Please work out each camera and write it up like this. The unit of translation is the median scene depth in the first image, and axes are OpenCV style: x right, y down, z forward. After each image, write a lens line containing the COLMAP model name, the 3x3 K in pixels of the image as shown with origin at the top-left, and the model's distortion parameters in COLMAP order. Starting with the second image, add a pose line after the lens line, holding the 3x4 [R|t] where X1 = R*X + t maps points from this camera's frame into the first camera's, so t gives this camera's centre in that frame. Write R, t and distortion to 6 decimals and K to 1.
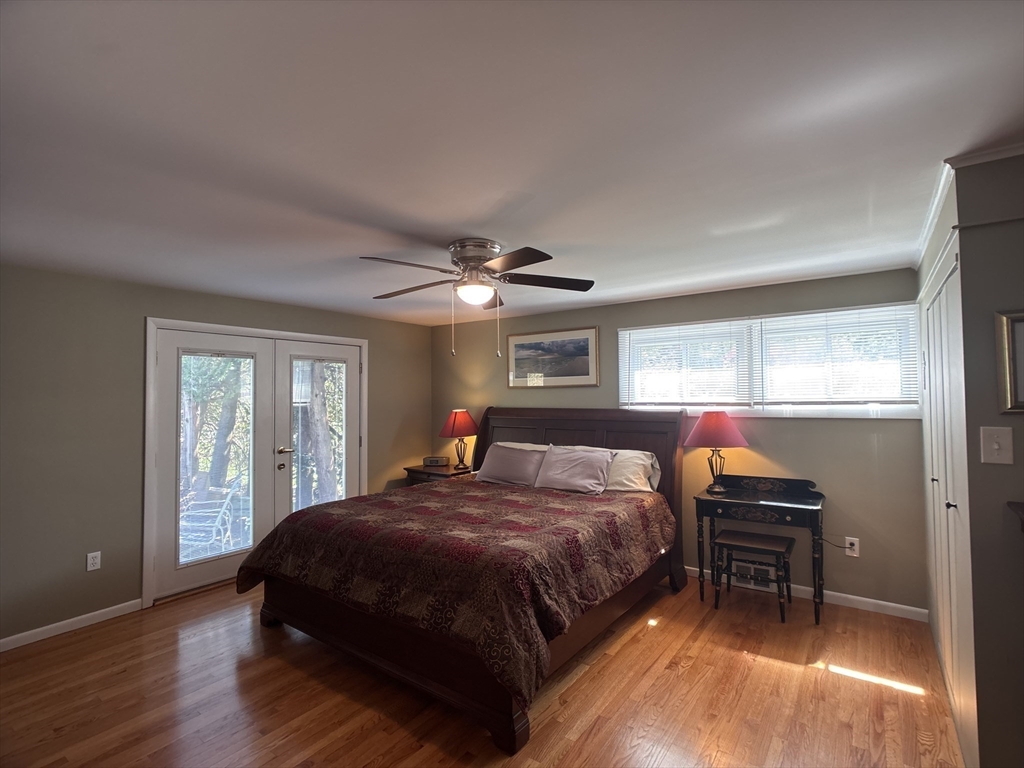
lens RADIAL K [[498.8, 0, 515.4], [0, 498.8, 385.2], [0, 0, 1]] dist [-0.010733, -0.000430]
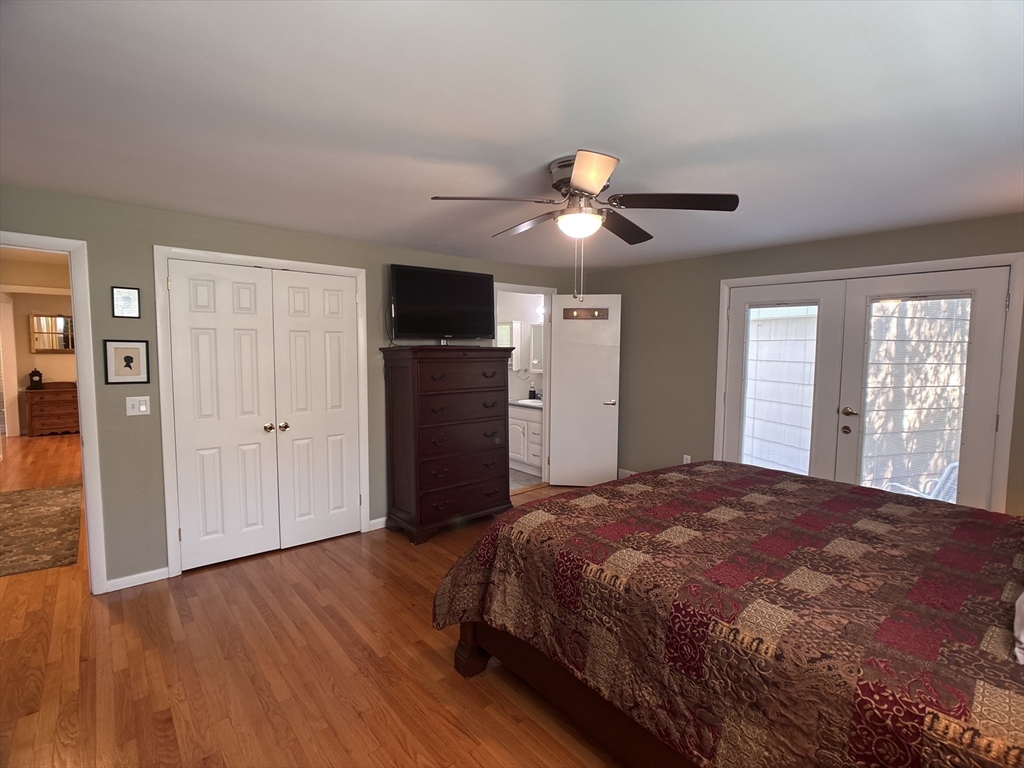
lens RADIAL K [[498.8, 0, 515.9], [0, 498.8, 382.8], [0, 0, 1]] dist [-0.010733, -0.000430]
pose [[-0.245208, 0.078599, -0.966279, 0.473251], [0.015876, 0.996900, 0.077061, 0.009468], [0.969341, 0.003555, -0.245695, 0.667672]]
